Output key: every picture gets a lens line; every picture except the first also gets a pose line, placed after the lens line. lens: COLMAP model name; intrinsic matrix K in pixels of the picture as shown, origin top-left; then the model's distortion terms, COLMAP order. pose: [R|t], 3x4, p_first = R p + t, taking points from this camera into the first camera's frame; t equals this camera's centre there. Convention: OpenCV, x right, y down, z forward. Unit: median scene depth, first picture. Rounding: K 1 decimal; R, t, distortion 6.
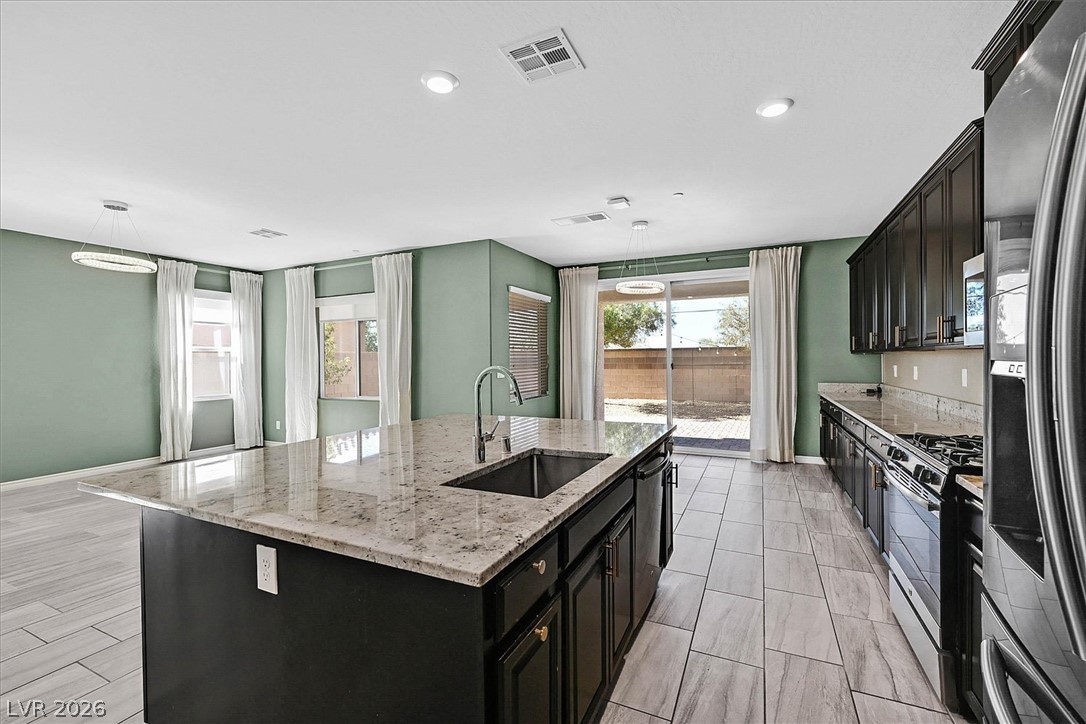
lens RADIAL K [[461.0, 0, 539.9], [0, 461.0, 360.9], [0, 0, 1]] dist [-0.001536, -0.000236]
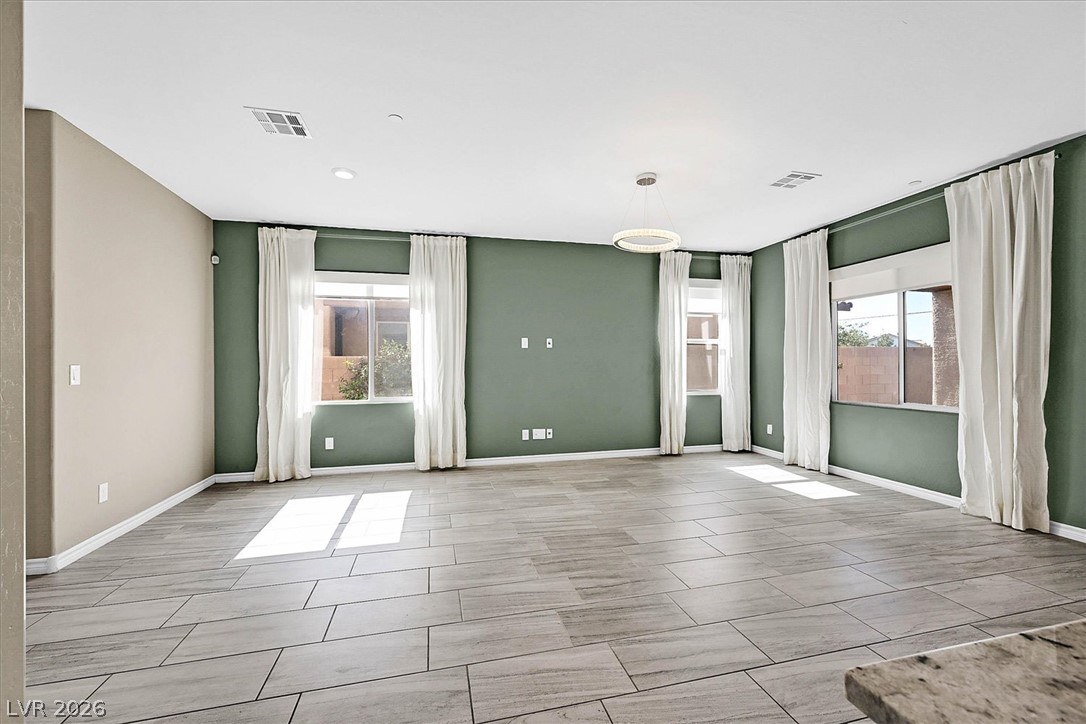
lens RADIAL K [[461.0, 0, 543.2], [0, 461.0, 360.2], [0, 0, 1]] dist [-0.001536, -0.000236]
pose [[0.640690, 0.005796, -0.767777, -0.203740], [-0.006205, 0.999978, 0.002371, 0.014175], [0.767774, 0.003245, 0.640712, 0.149167]]
